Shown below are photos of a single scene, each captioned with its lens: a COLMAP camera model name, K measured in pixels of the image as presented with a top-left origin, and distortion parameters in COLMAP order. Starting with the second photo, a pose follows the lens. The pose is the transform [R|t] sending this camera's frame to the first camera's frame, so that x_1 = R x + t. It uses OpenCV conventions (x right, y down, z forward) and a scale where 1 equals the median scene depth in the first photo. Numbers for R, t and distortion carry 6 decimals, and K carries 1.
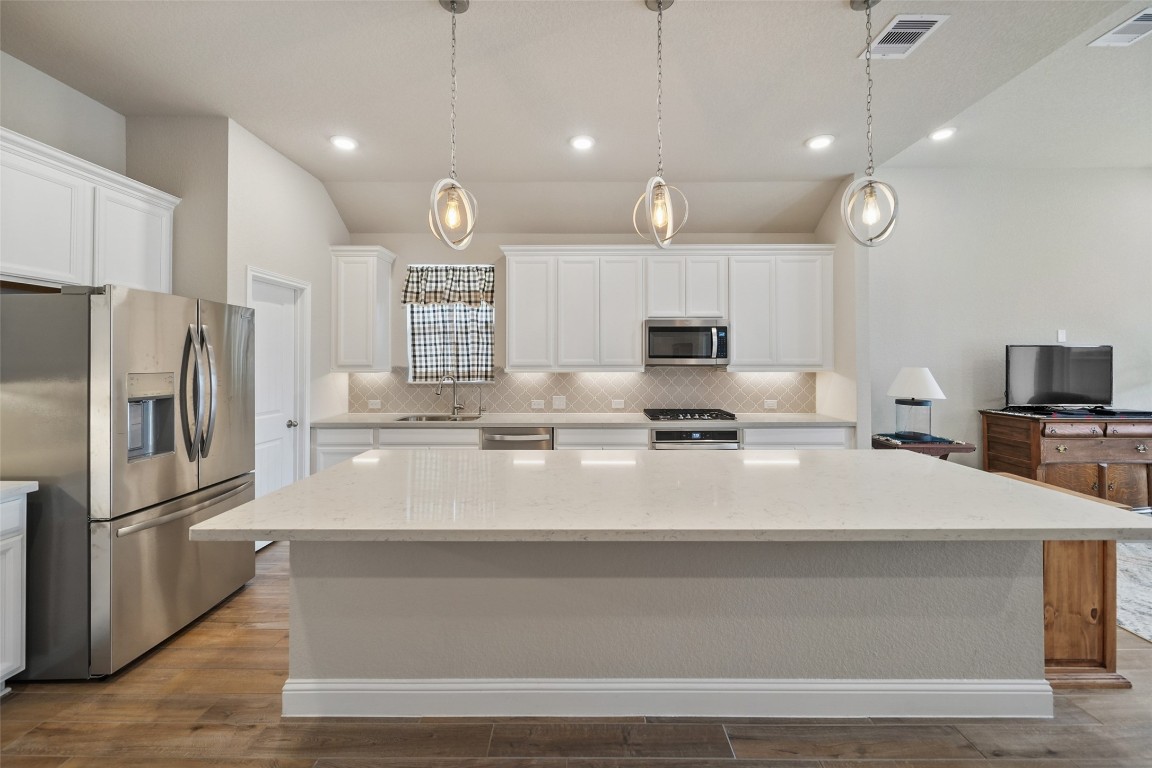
lens RADIAL K [[440.6, 0, 579.7], [0, 440.6, 358.2], [0, 0, 1]] dist [-0.002627, -0.000347]
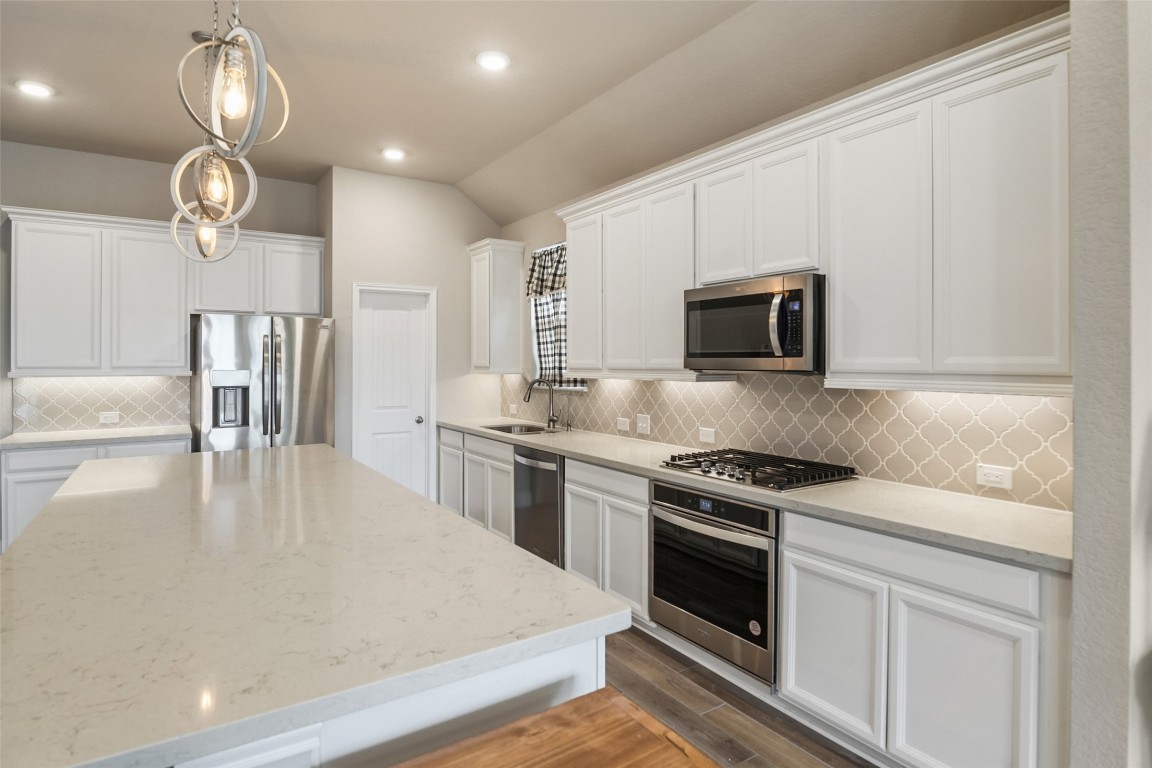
lens RADIAL K [[610.1, 0, 576.7], [0, 610.1, 363.0], [0, 0, 1]] dist [-0.015973, -0.000325]
pose [[0.559812, 0.003033, -0.828614, 0.669601], [0.004815, 0.999965, 0.006914, 0.000498], [0.828606, -0.007860, 0.559777, 0.403115]]
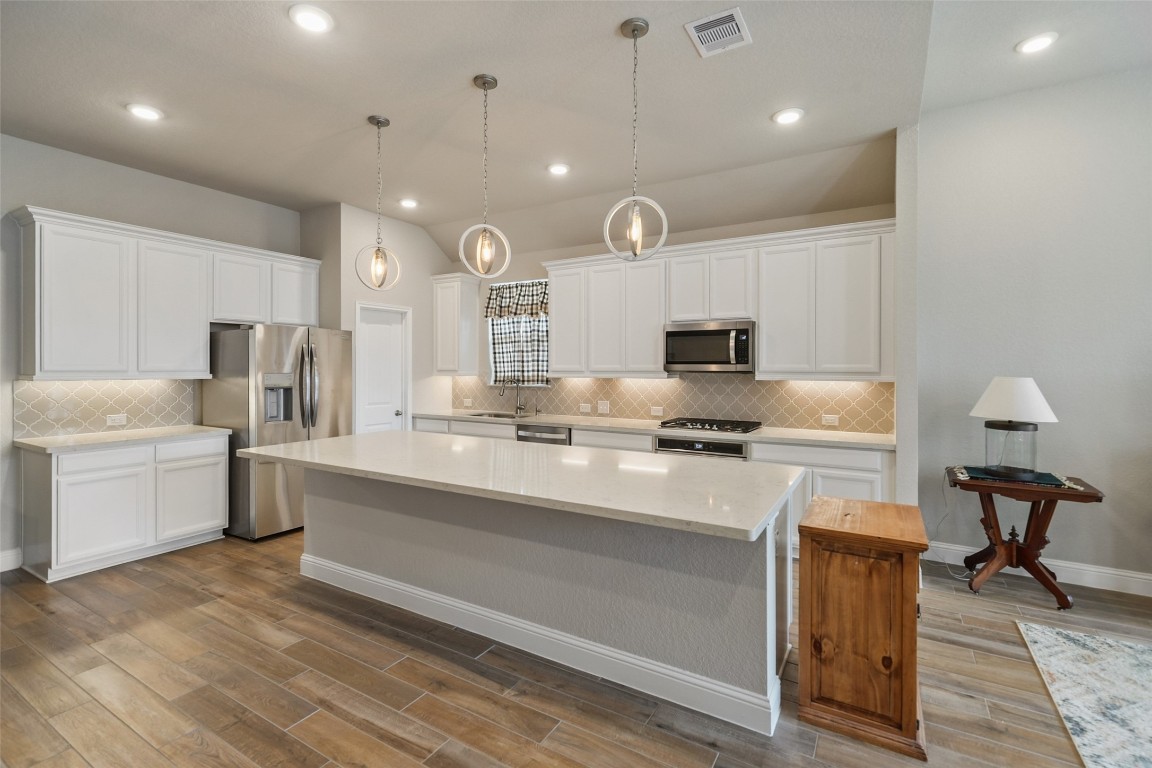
lens RADIAL K [[519.3, 0, 574.8], [0, 519.3, 370.0], [0, 0, 1]] dist [0.002512, 0.000376]
pose [[0.861807, 0.005095, -0.507211, 0.516389], [0.000736, 0.999936, 0.011295, -0.000232], [0.507236, -0.010108, 0.861748, -0.079748]]
